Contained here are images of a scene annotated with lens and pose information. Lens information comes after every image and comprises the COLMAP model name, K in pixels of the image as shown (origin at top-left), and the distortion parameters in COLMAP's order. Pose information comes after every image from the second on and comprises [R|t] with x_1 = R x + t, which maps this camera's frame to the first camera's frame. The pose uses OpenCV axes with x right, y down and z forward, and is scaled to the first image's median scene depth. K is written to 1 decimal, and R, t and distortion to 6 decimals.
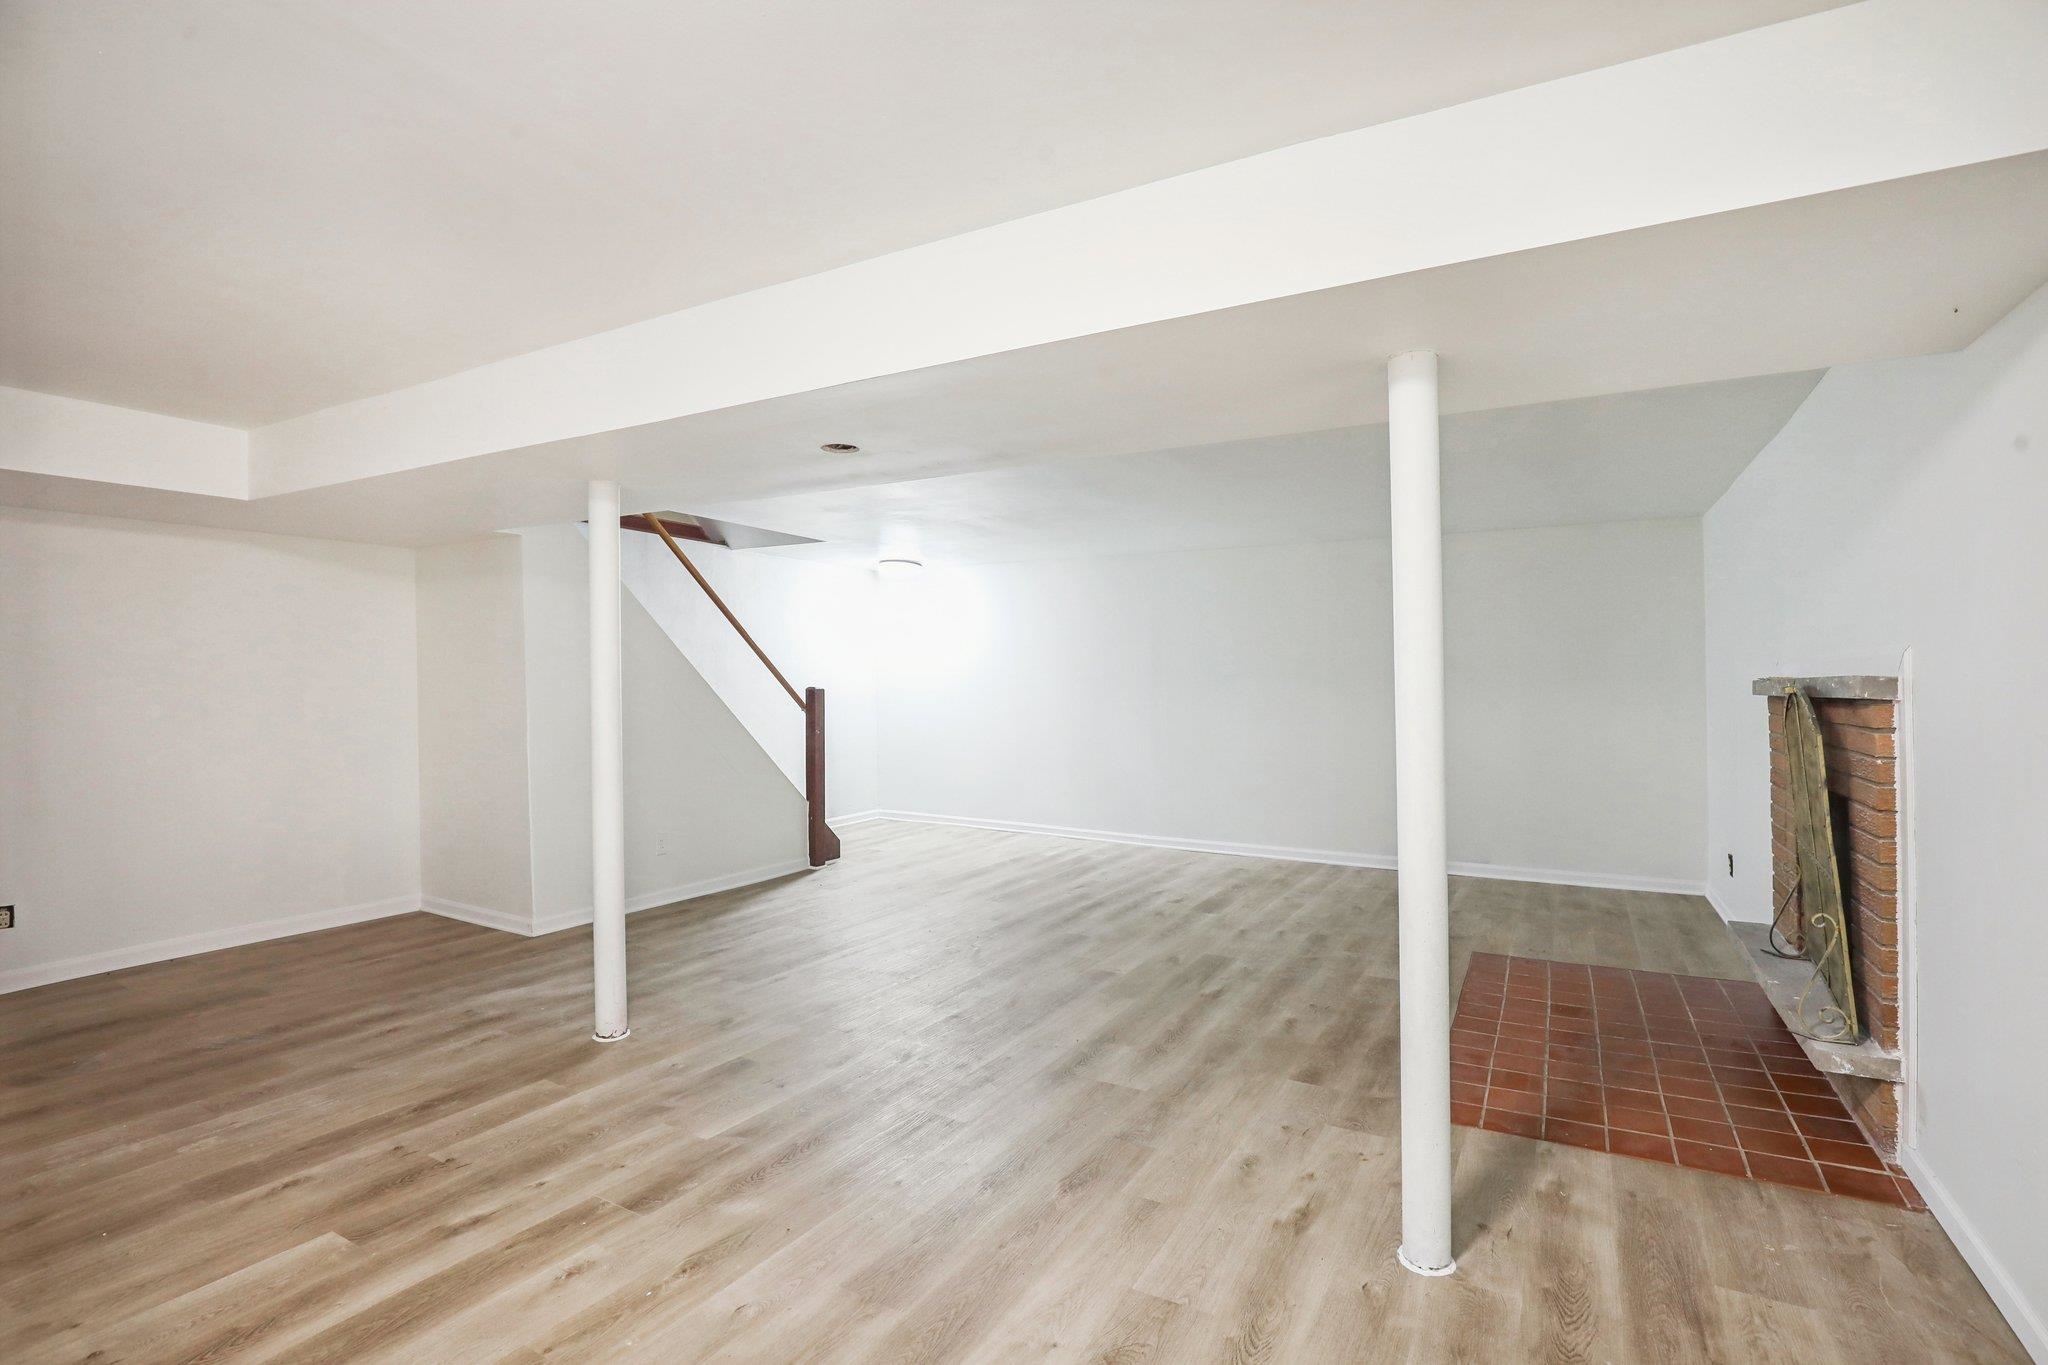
lens RADIAL K [[957.6, 0, 1017.6], [0, 957.6, 675.5], [0, 0, 1]] dist [-0.030709, 0.004674]
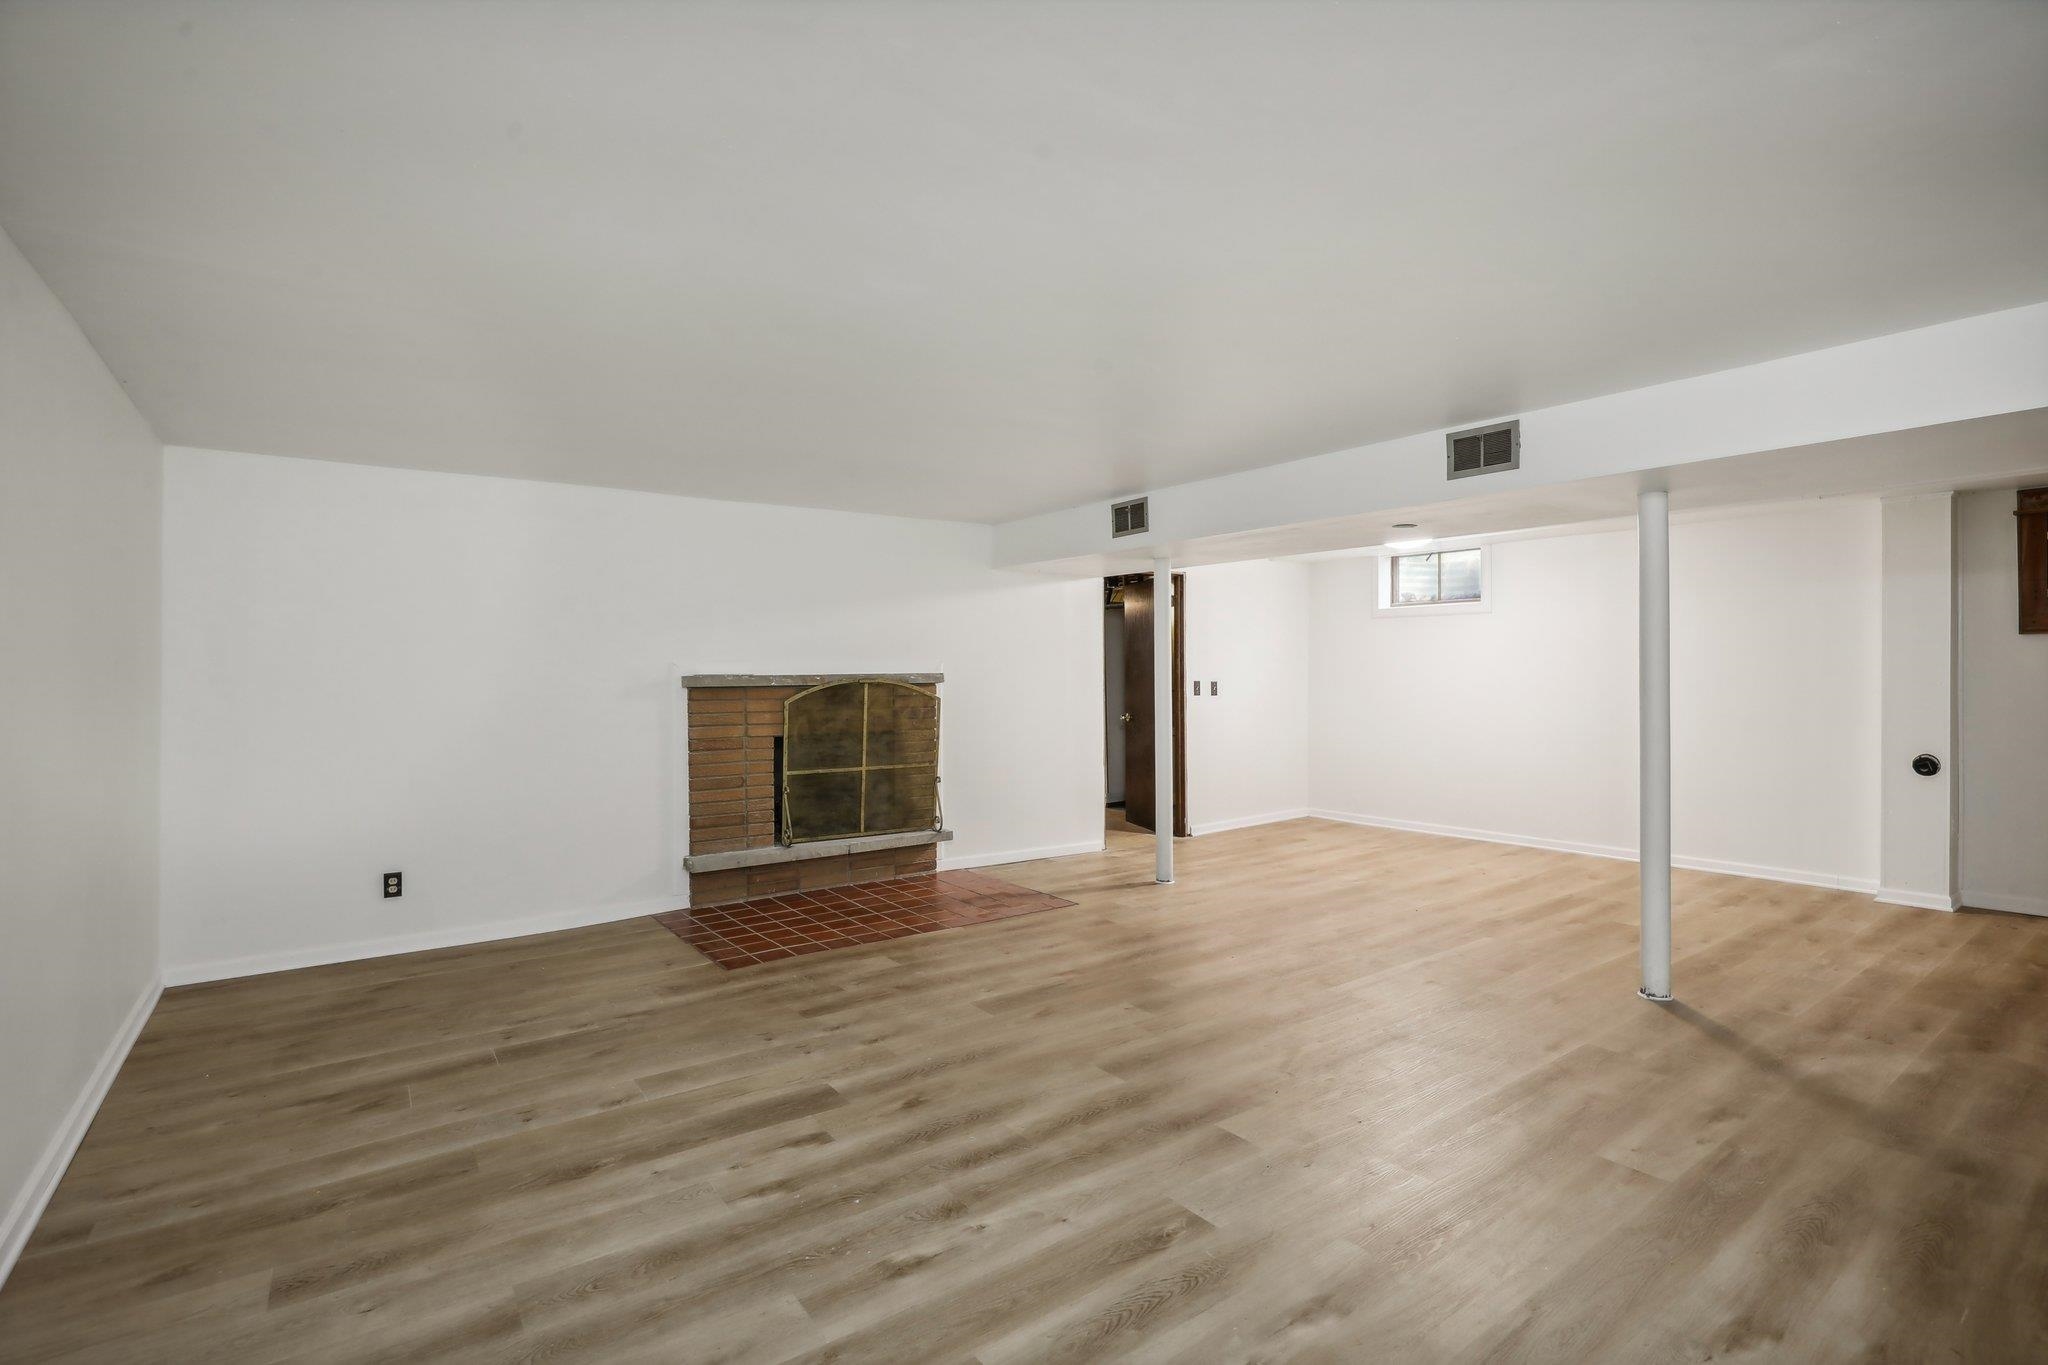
lens RADIAL K [[957.6, 0, 1031.1], [0, 957.6, 688.8], [0, 0, 1]] dist [-0.030709, 0.004674]
pose [[-0.914541, -0.005408, 0.404457, -0.249142], [-0.005306, 0.999985, 0.001375, 0.028198], [-0.404459, -0.000888, -0.914556, 2.788492]]
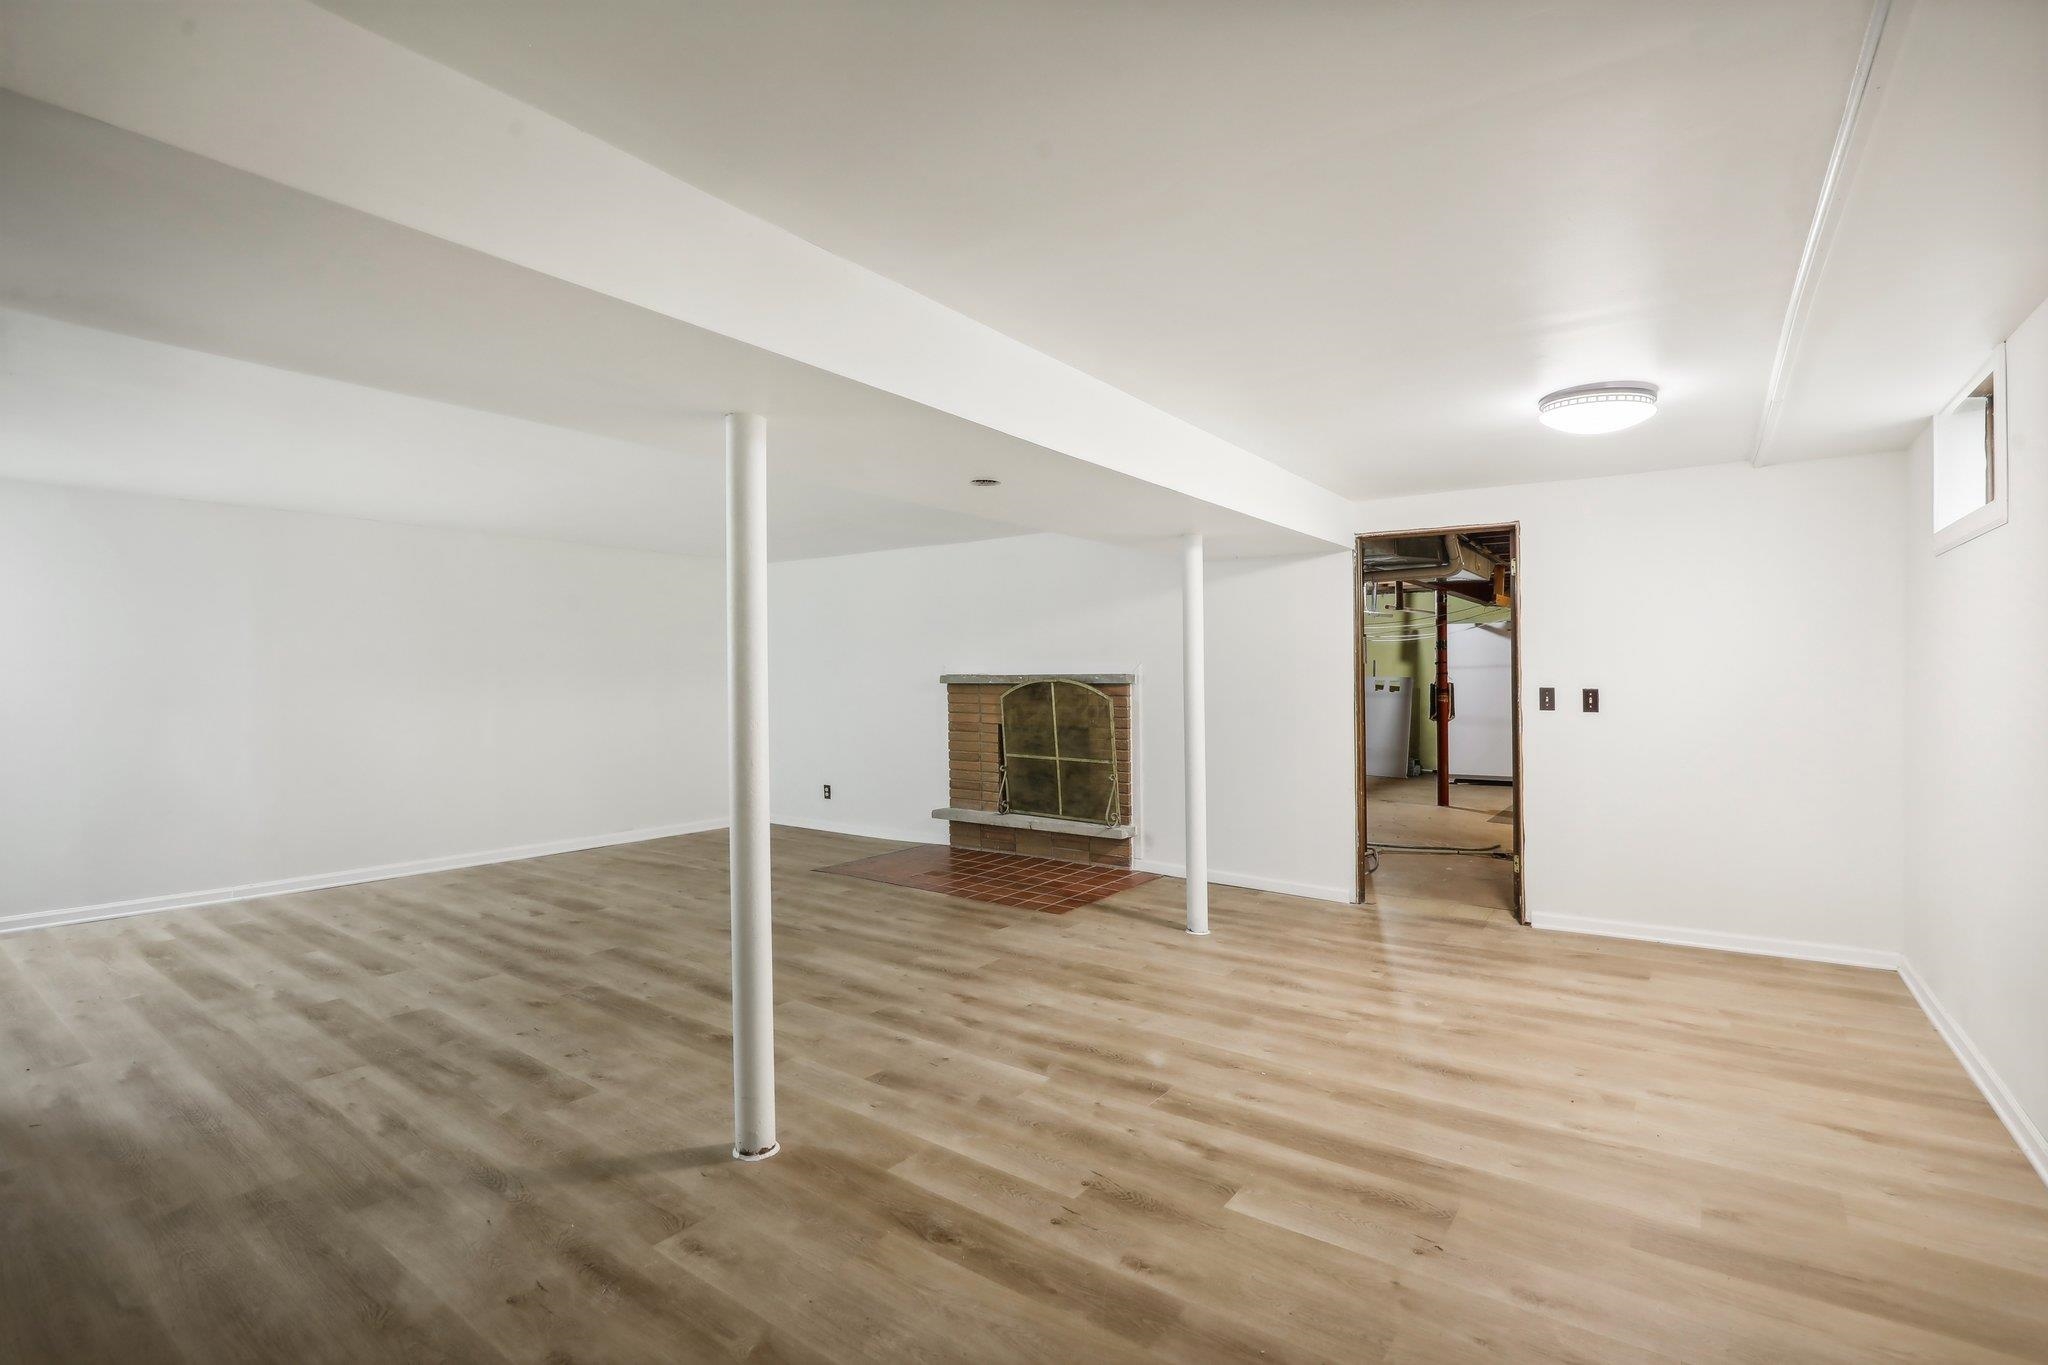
lens RADIAL K [[957.6, 0, 1035.2], [0, 957.6, 678.8], [0, 0, 1]] dist [-0.030709, 0.004674]
pose [[0.105976, -0.008207, 0.994335, -1.402253], [-0.016078, 0.999821, 0.009966, -0.010663], [-0.994239, -0.017043, 0.105825, 0.852500]]
